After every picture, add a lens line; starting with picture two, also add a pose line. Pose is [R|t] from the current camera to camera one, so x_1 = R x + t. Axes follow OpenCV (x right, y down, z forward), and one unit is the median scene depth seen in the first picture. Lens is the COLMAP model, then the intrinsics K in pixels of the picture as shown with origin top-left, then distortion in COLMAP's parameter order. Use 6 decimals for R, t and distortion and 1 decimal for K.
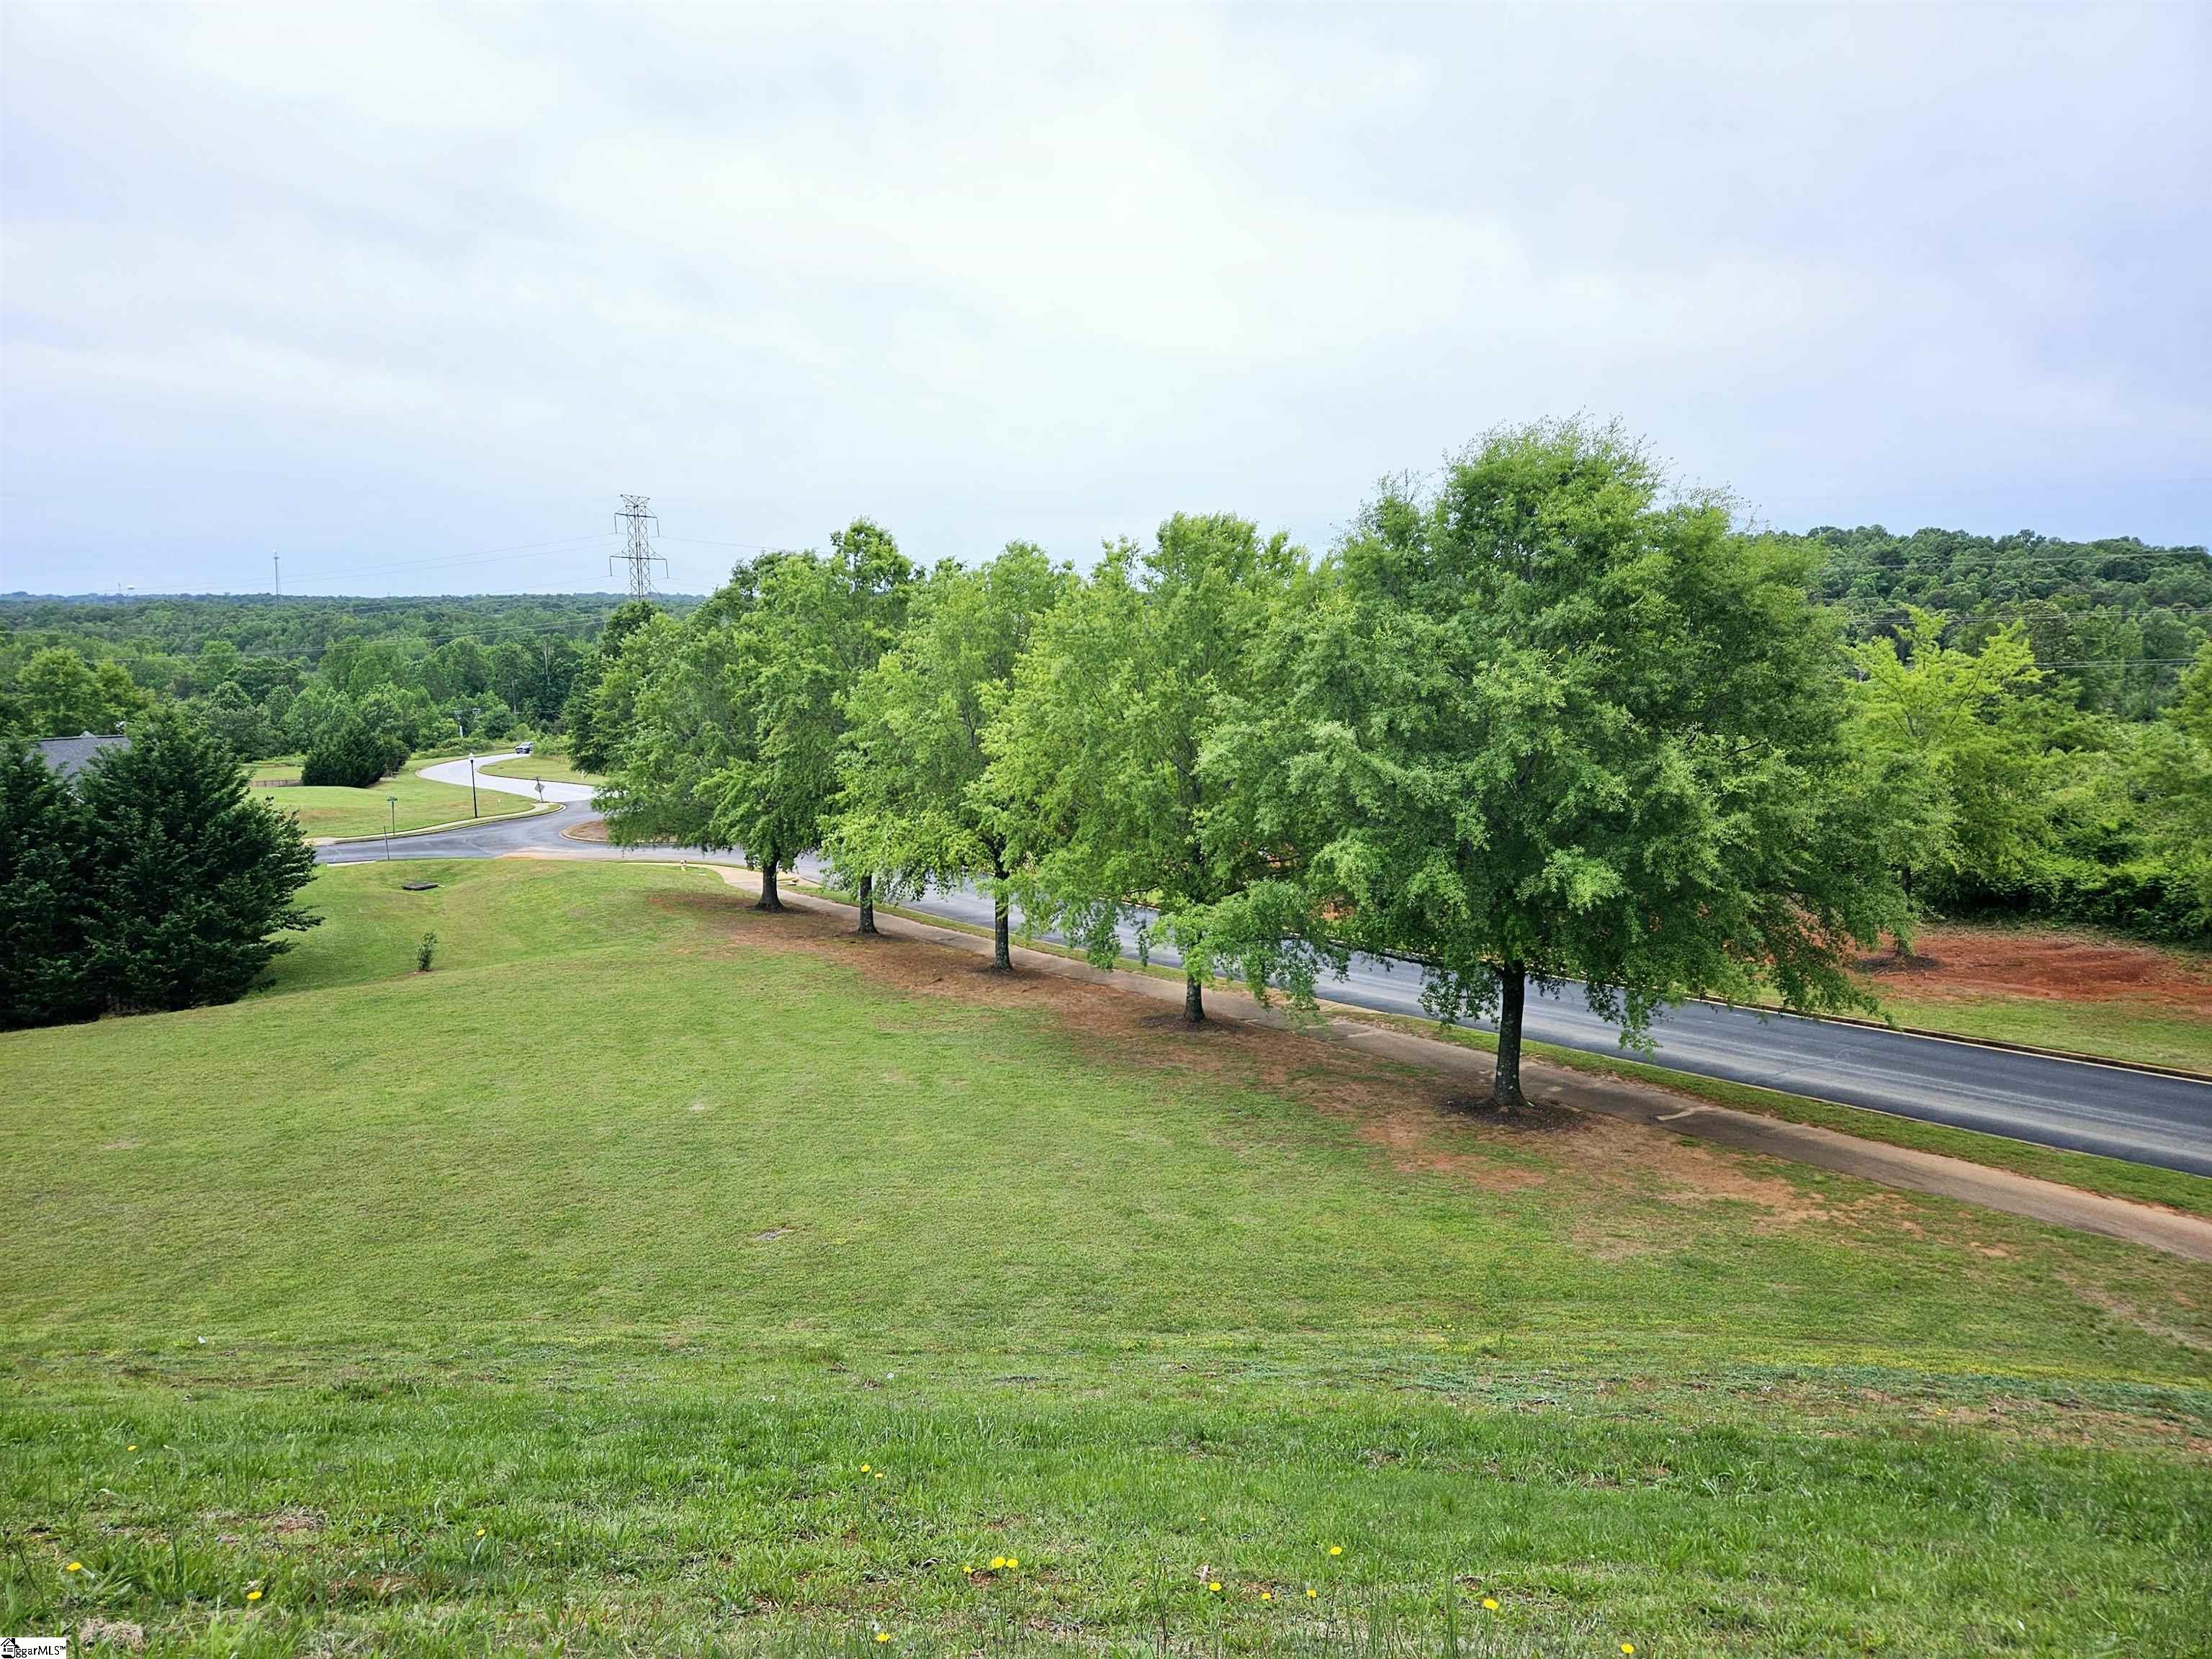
lens RADIAL K [[1534.2, 0, 1106.0], [0, 1534.2, 829.5], [0, 0, 1]] dist [0.057291, -0.003052]
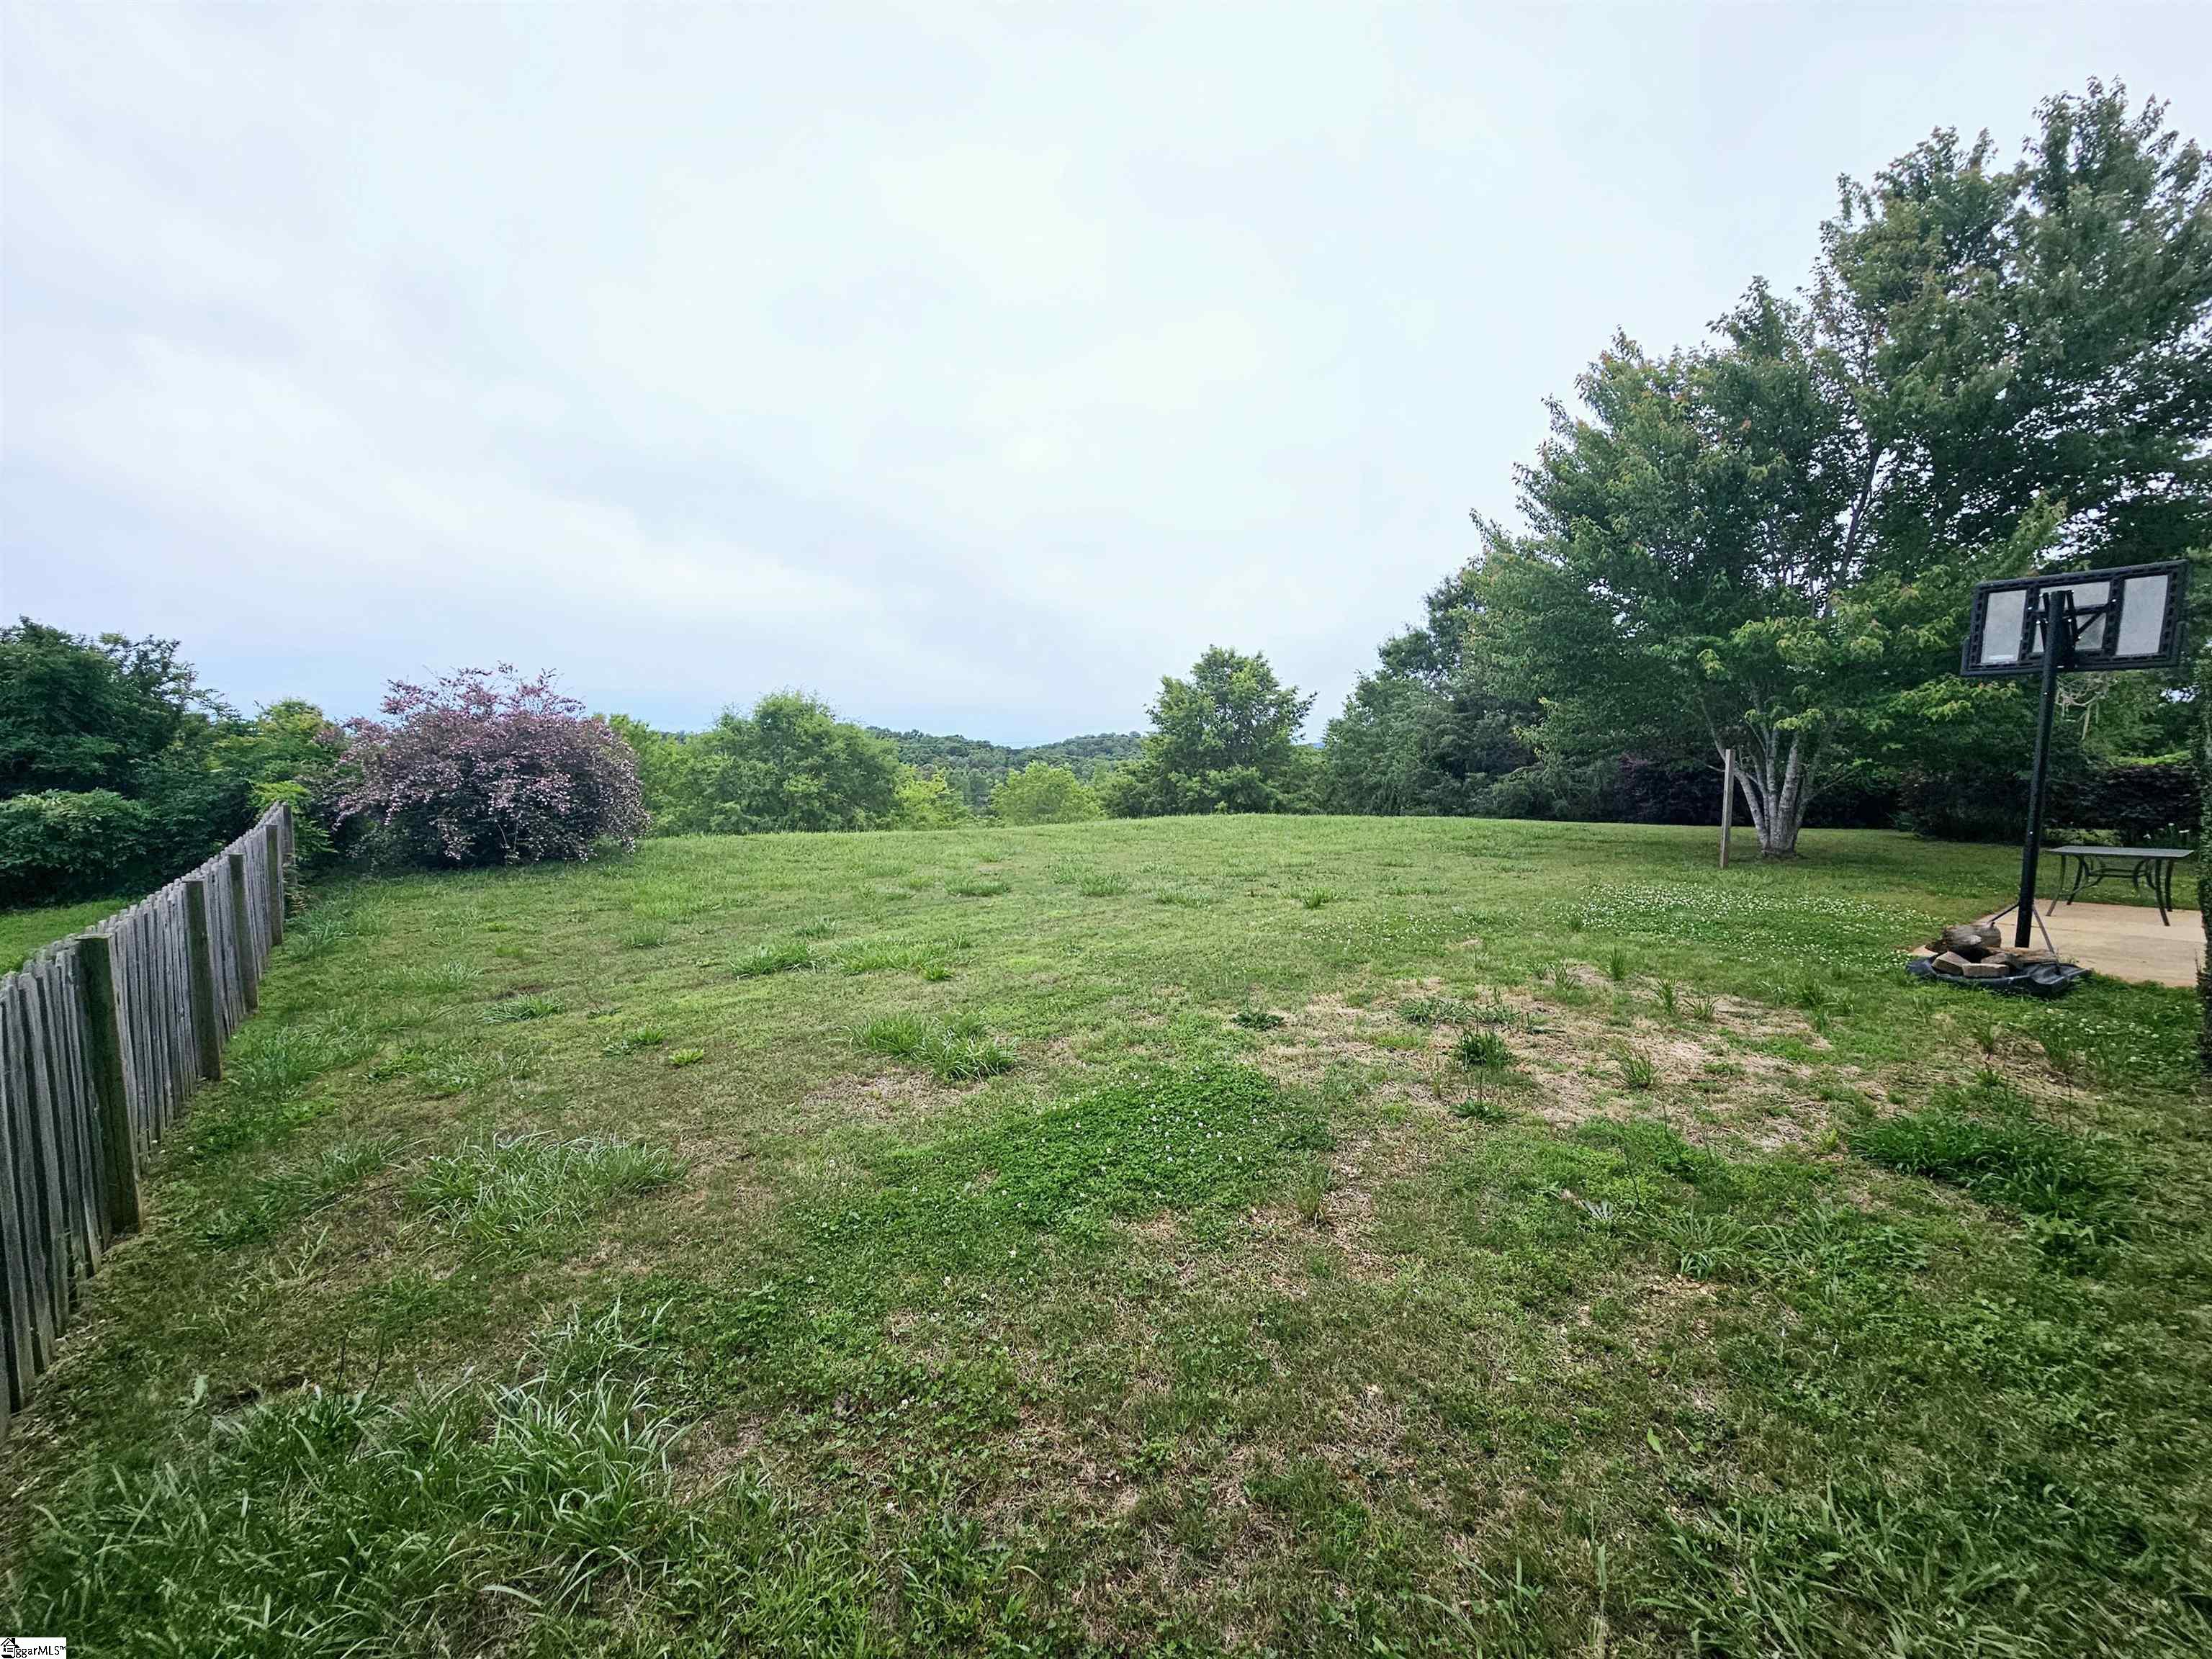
lens RADIAL K [[891.0, 0, 1106.0], [0, 891.0, 829.5], [0, 0, 1]] dist [0.000045, -0.000001]
pose [[0.744426, -0.045948, 0.666123, -0.363520], [0.093706, 0.994946, -0.036091, 0.084001], [-0.661097, 0.089287, 0.744969, -0.499332]]
